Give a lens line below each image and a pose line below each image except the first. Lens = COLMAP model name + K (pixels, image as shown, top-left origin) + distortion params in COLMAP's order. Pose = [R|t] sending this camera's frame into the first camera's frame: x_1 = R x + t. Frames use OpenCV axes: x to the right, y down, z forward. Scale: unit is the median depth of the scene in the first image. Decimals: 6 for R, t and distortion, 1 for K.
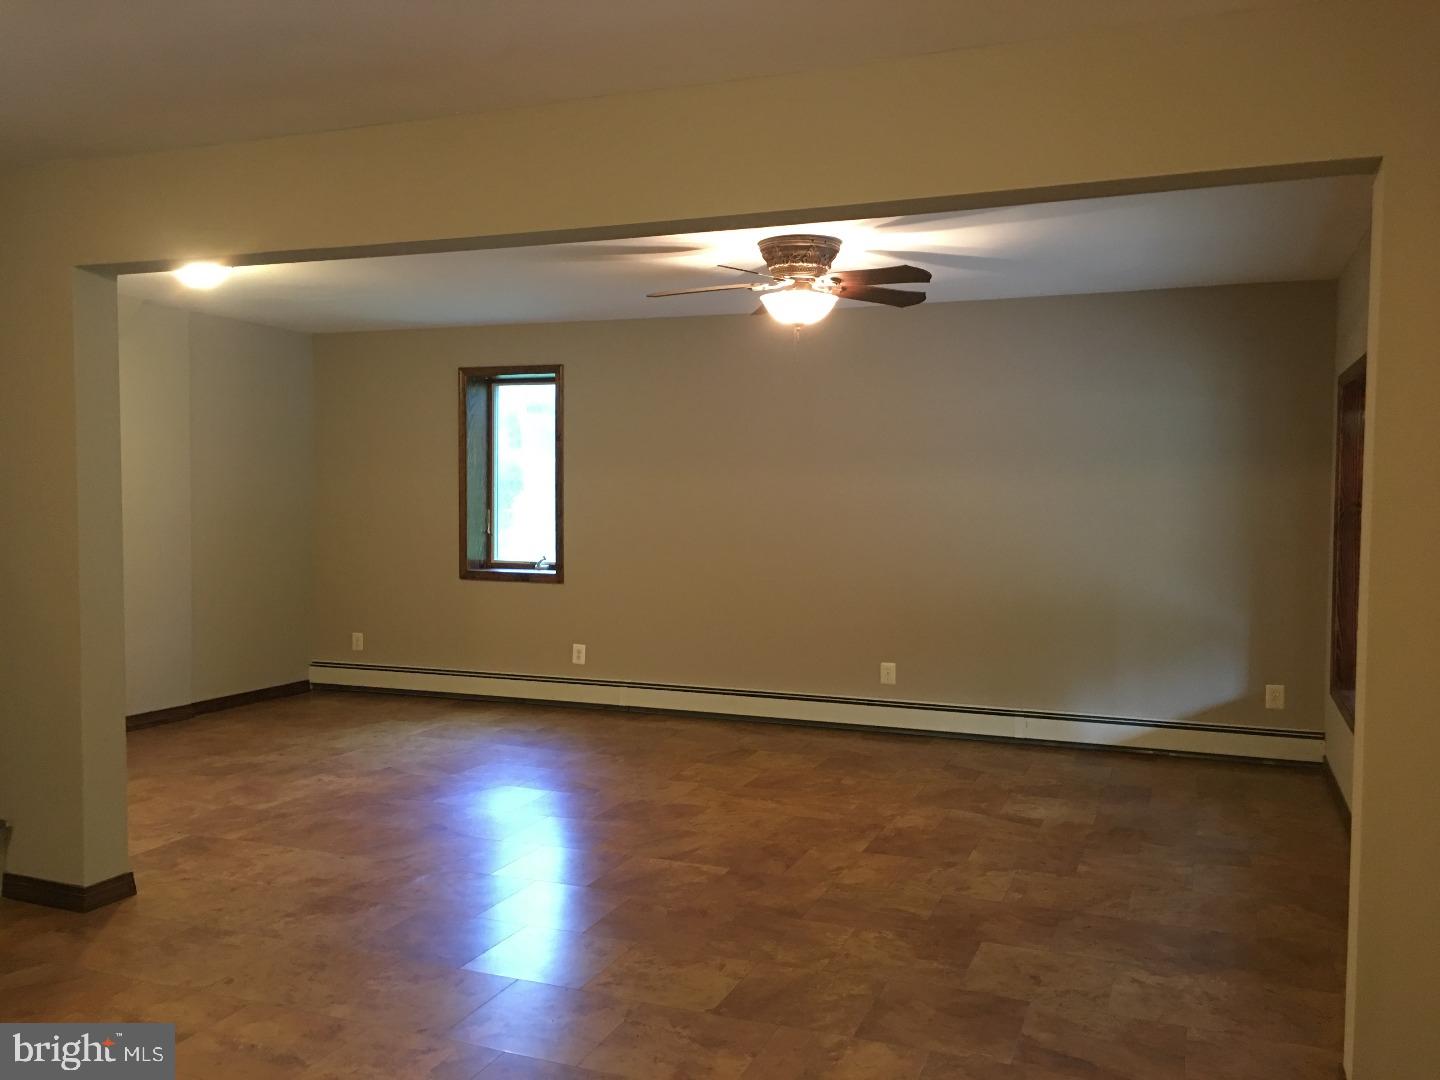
lens RADIAL K [[1220.4, 0, 720.2], [0, 1220.4, 539.9], [0, 0, 1]] dist [-0.006469, -0.008984]
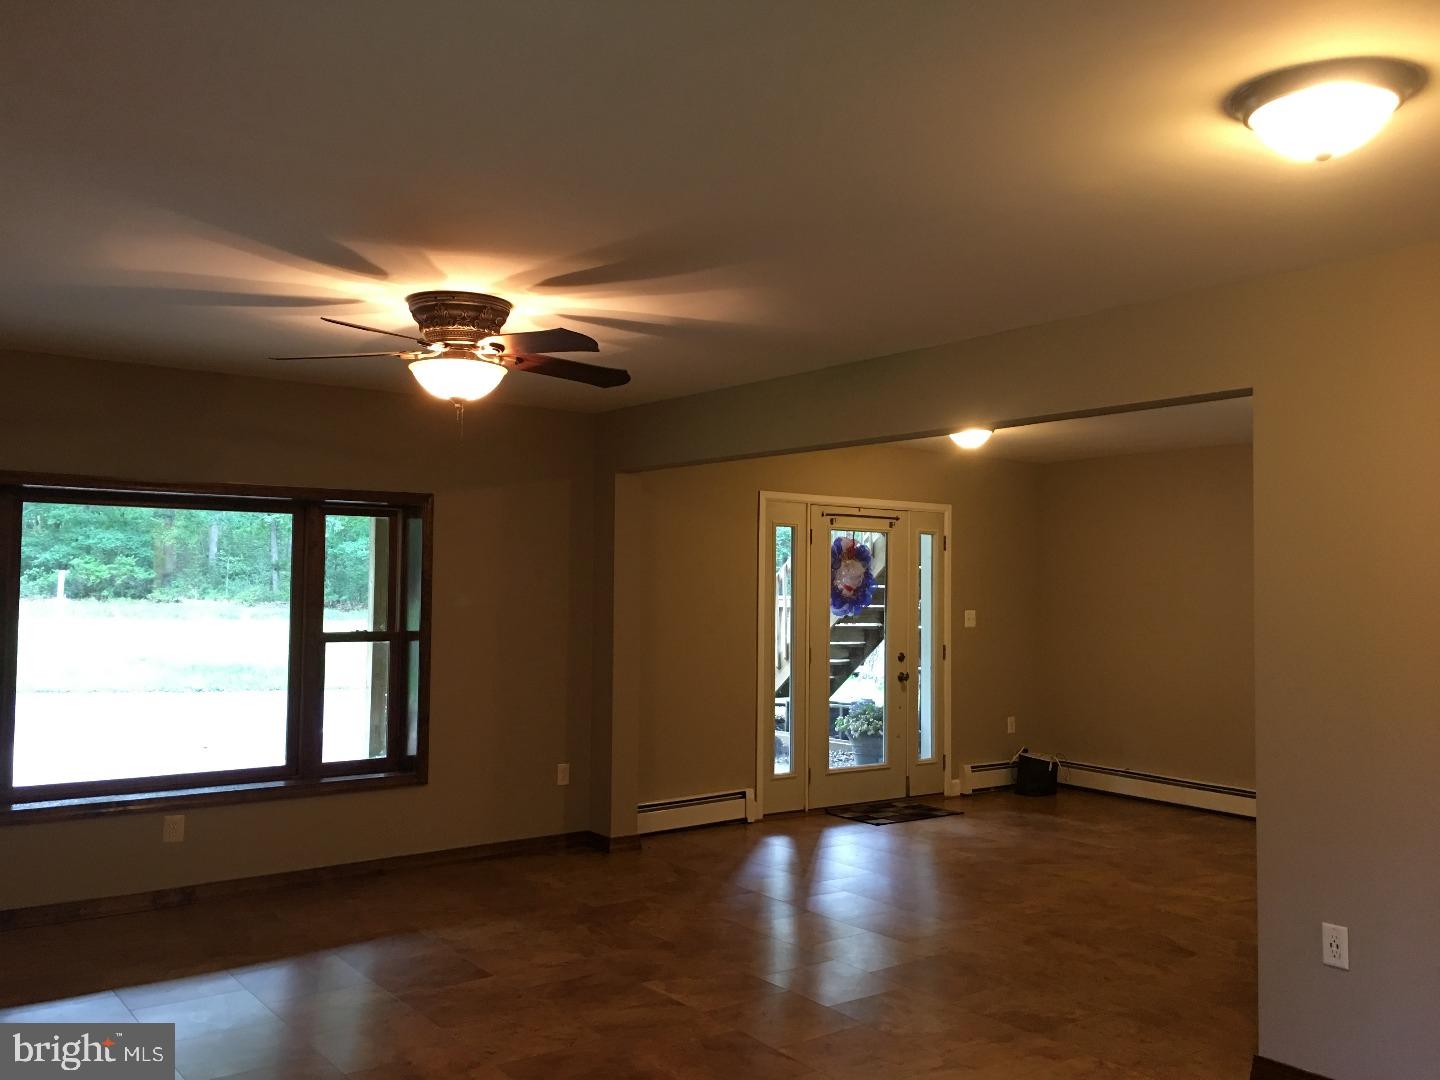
lens RADIAL K [[1220.4, 0, 719.4], [0, 1220.4, 540.1], [0, 0, 1]] dist [-0.006469, -0.008984]
pose [[-0.848987, 0.001199, 0.528413, -0.618300], [0.007865, 0.999915, 0.010367, -0.112256], [-0.528356, 0.012958, -0.848924, 1.941503]]
